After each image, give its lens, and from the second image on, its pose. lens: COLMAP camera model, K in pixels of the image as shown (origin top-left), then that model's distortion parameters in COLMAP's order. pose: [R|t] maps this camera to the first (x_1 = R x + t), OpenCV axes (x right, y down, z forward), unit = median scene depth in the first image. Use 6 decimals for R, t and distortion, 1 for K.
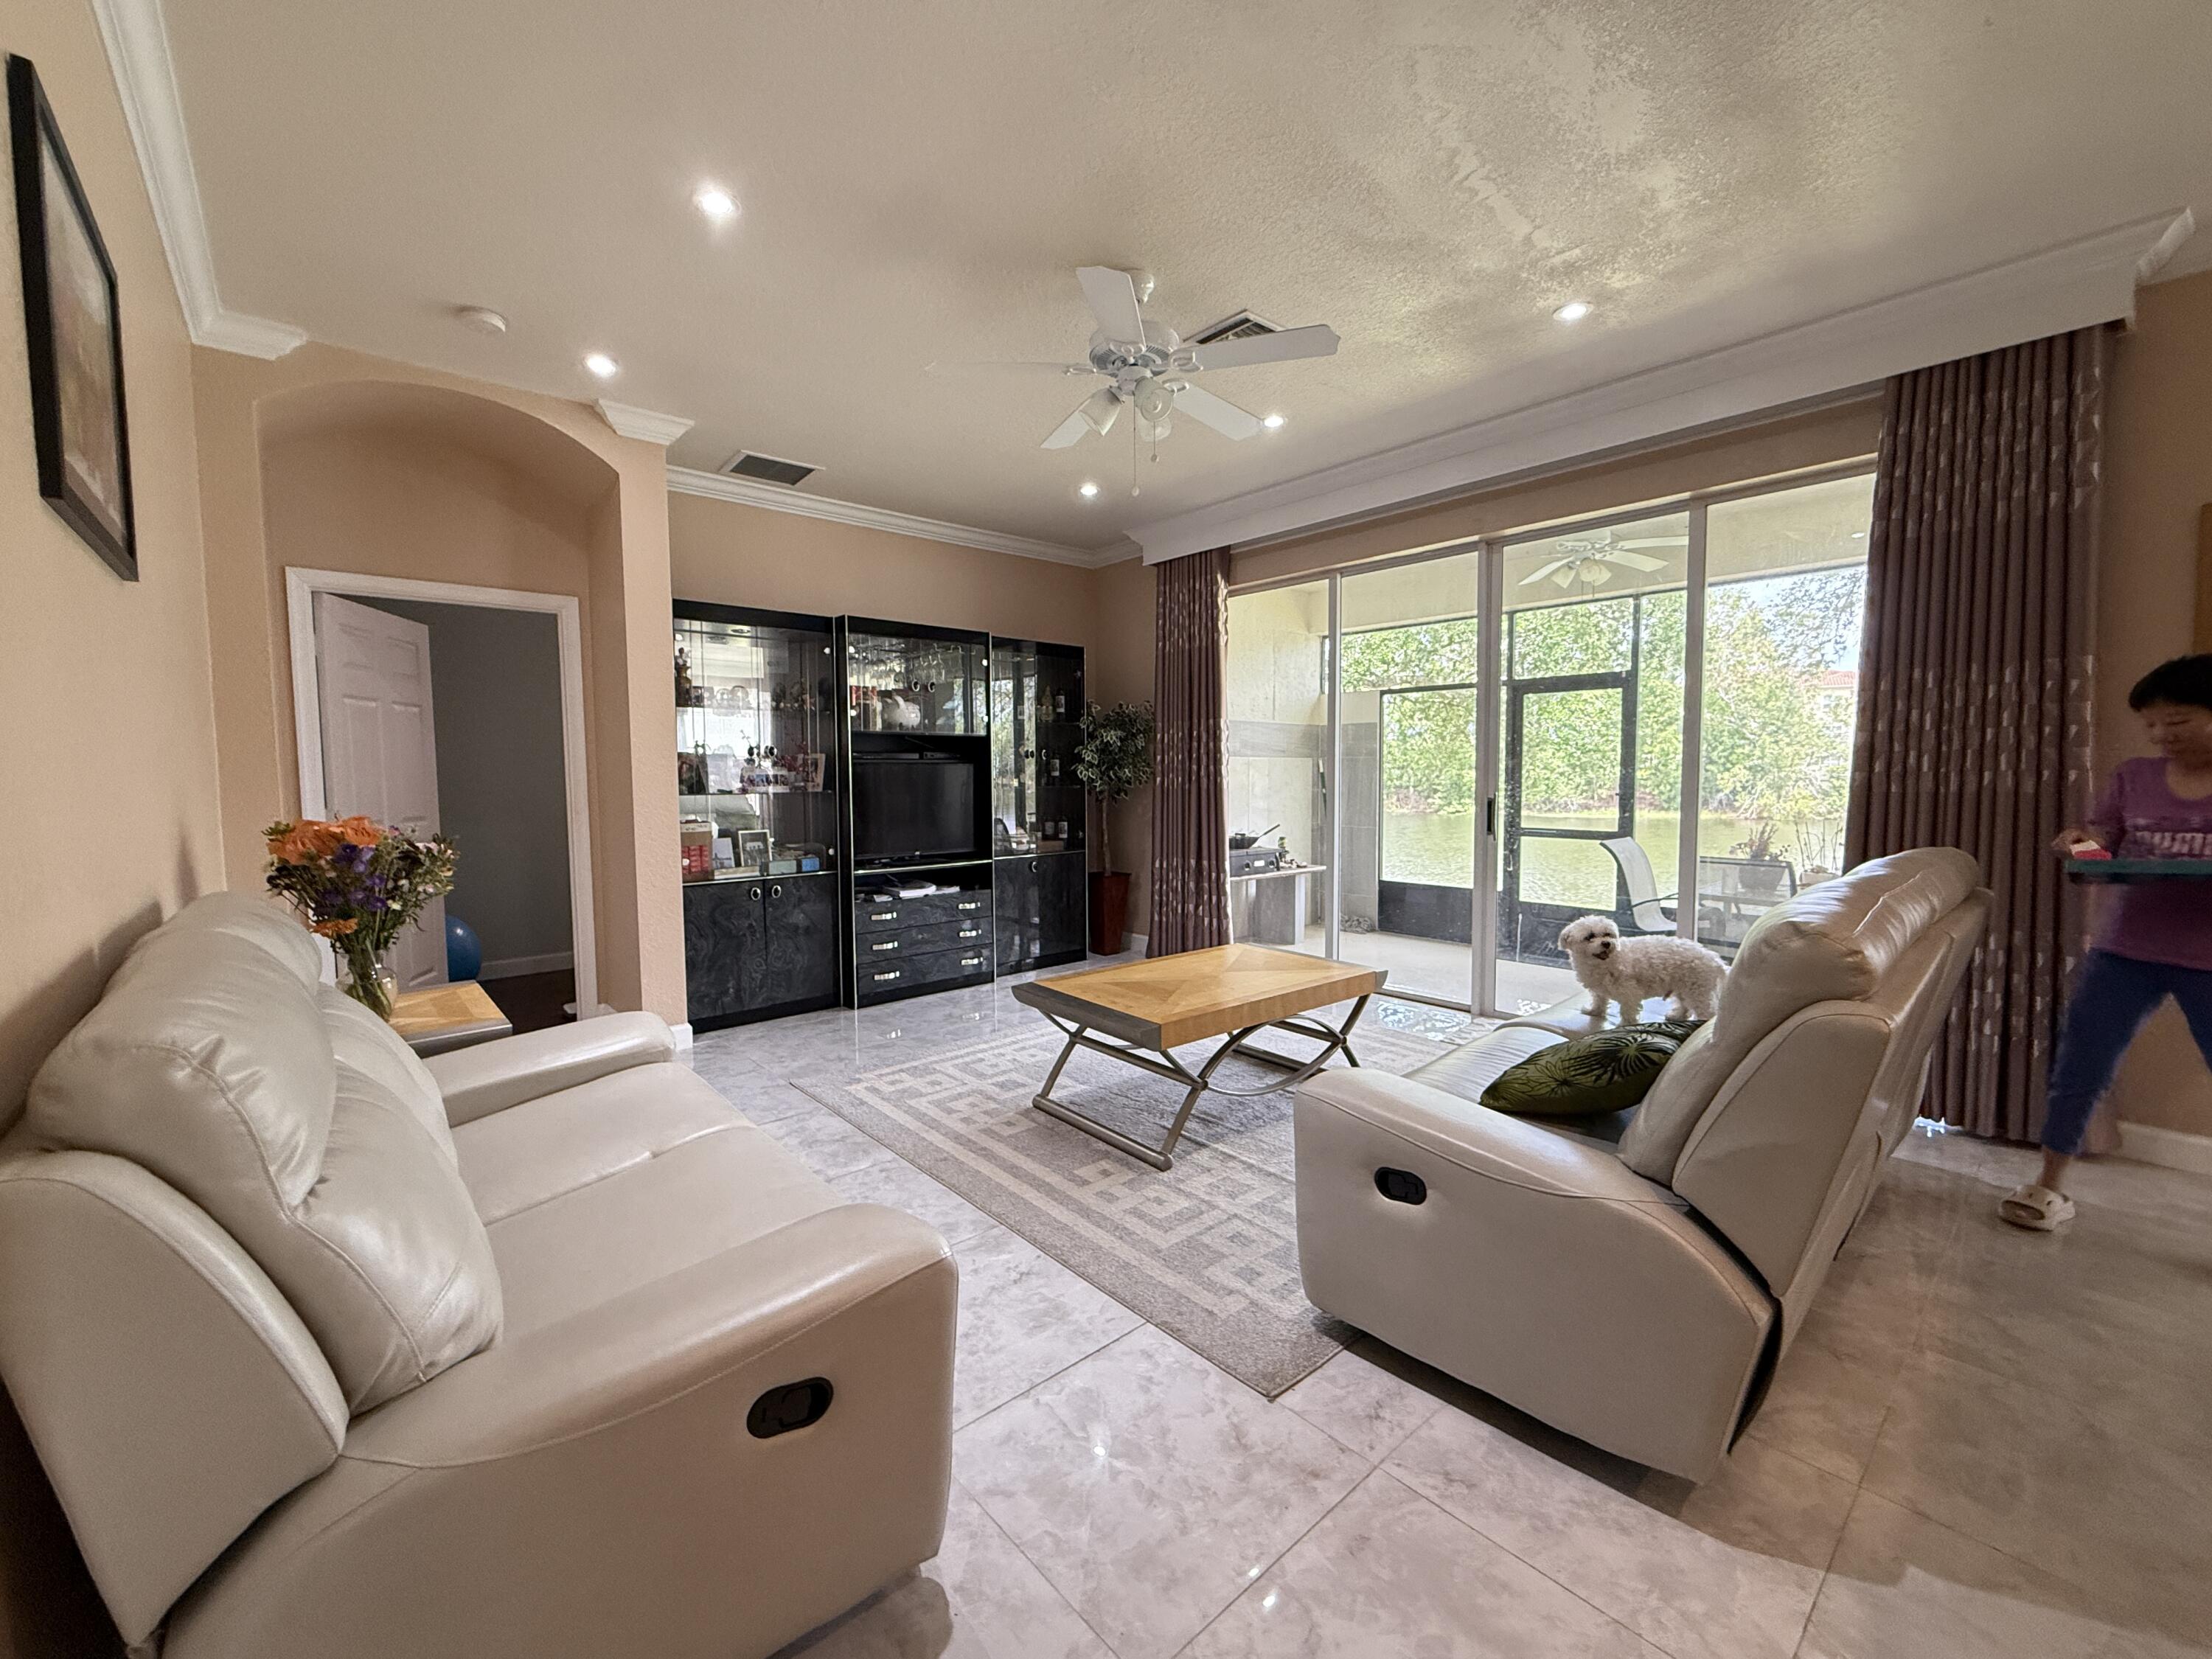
lens RADIAL K [[908.3, 0, 1106.0], [0, 908.3, 829.5], [0, 0, 1]] dist [-0.000524, -0.000096]
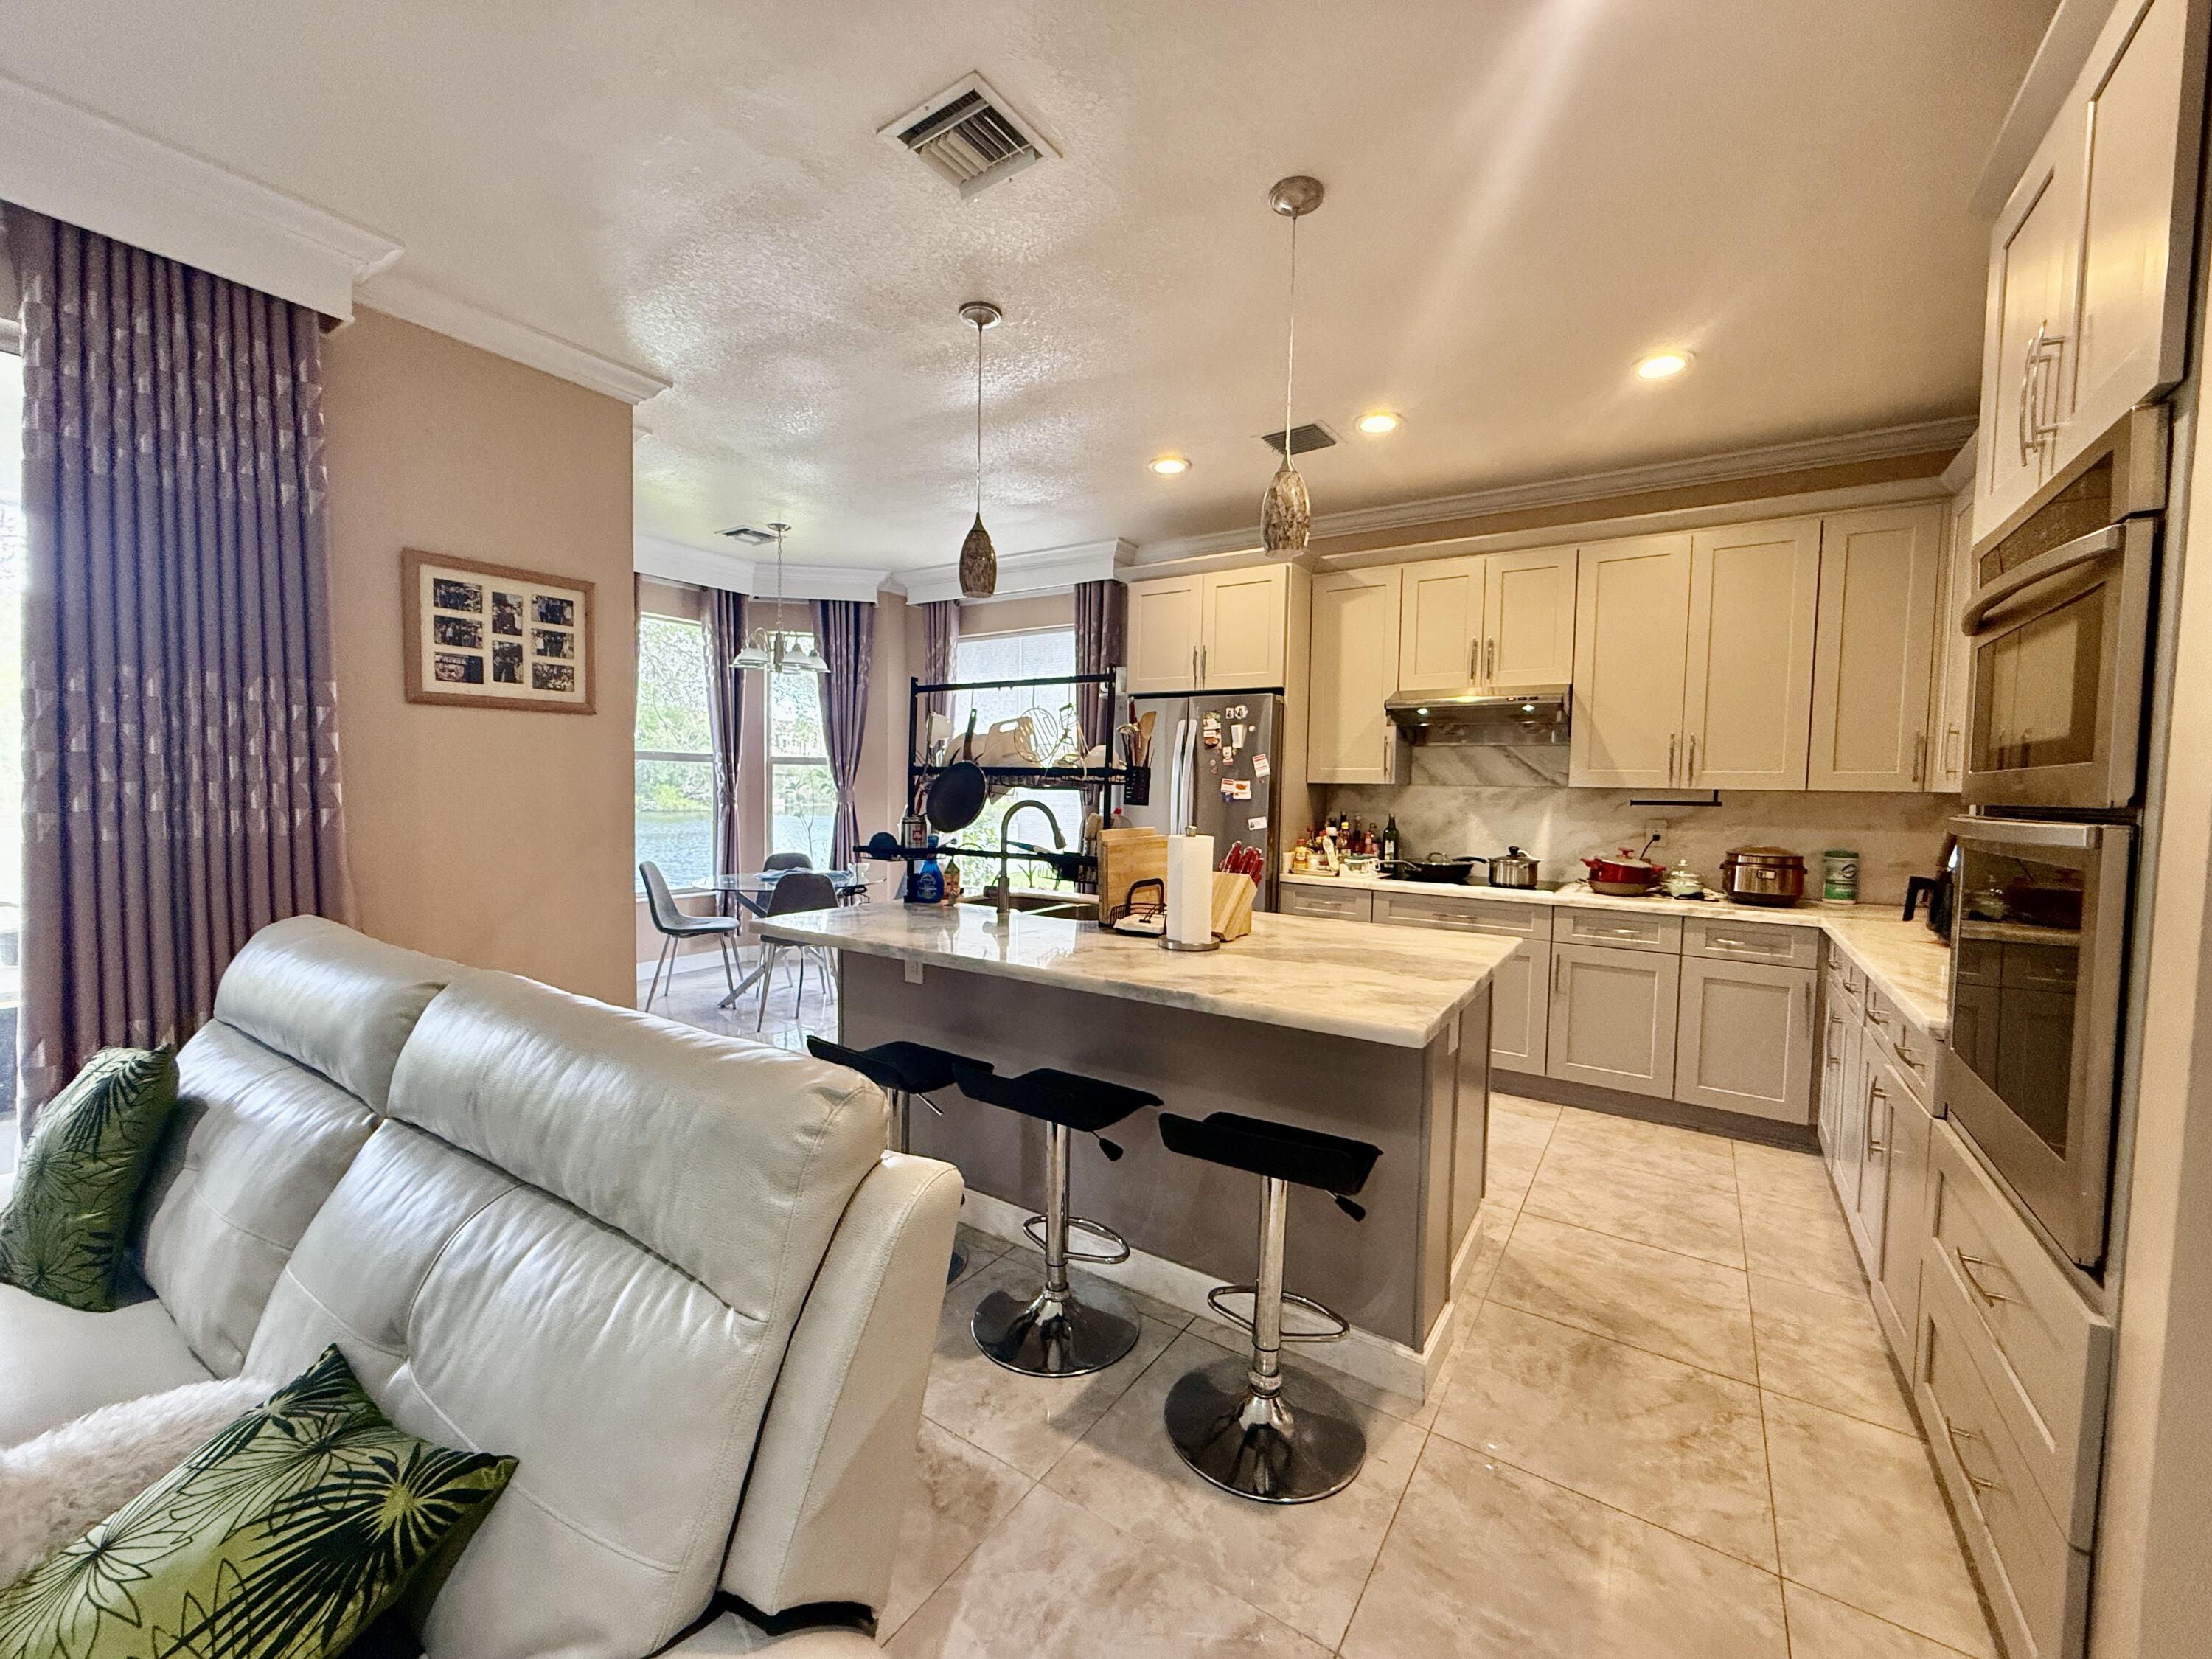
lens RADIAL K [[882.0, 0, 1097.5], [0, 882.0, 829.0], [0, 0, 1]] dist [-0.001210, 0.000065]
pose [[-0.256987, -0.046452, 0.965298, 0.025669], [0.045752, 0.997139, 0.060164, -0.050811], [-0.965331, 0.059626, -0.254127, 0.397572]]
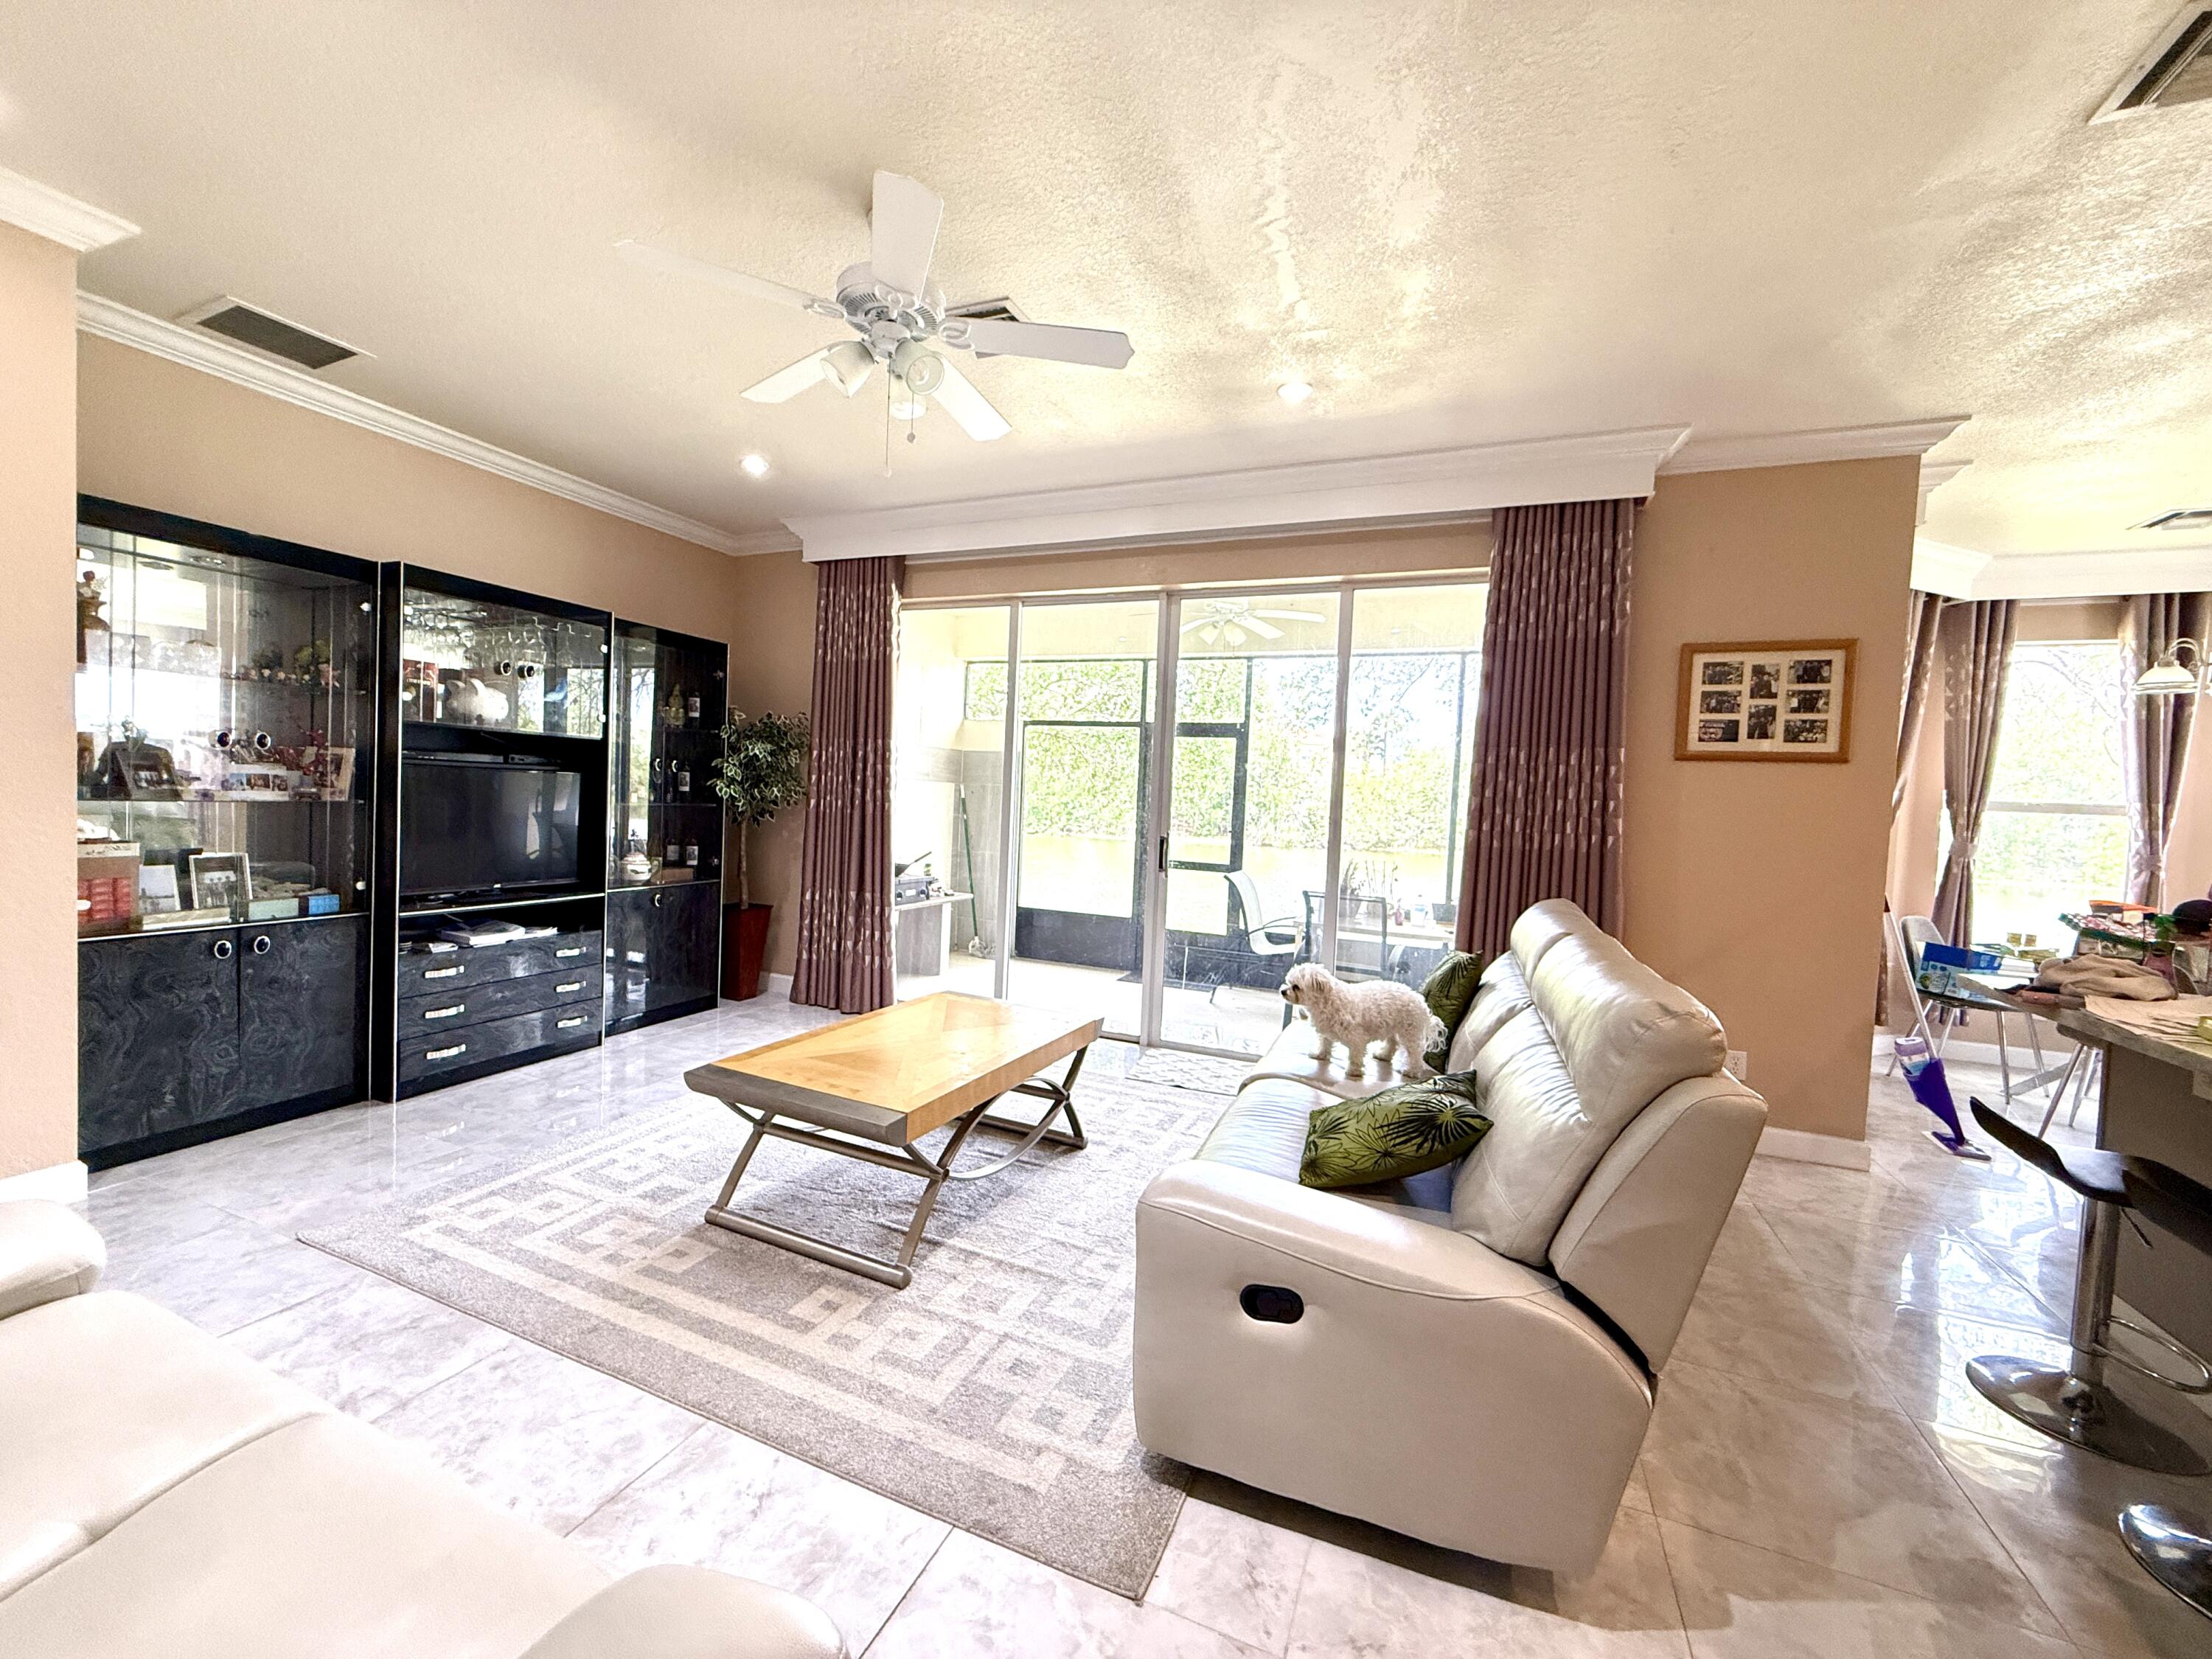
lens RADIAL K [[882.0, 0, 1097.5], [0, 882.0, 829.0], [0, 0, 1]] dist [-0.001210, 0.000065]
pose [[0.898292, 0.030556, 0.438335, -0.114715], [-0.023256, 0.999487, -0.022015, -0.024775], [-0.438783, 0.009582, 0.898542, 0.155852]]
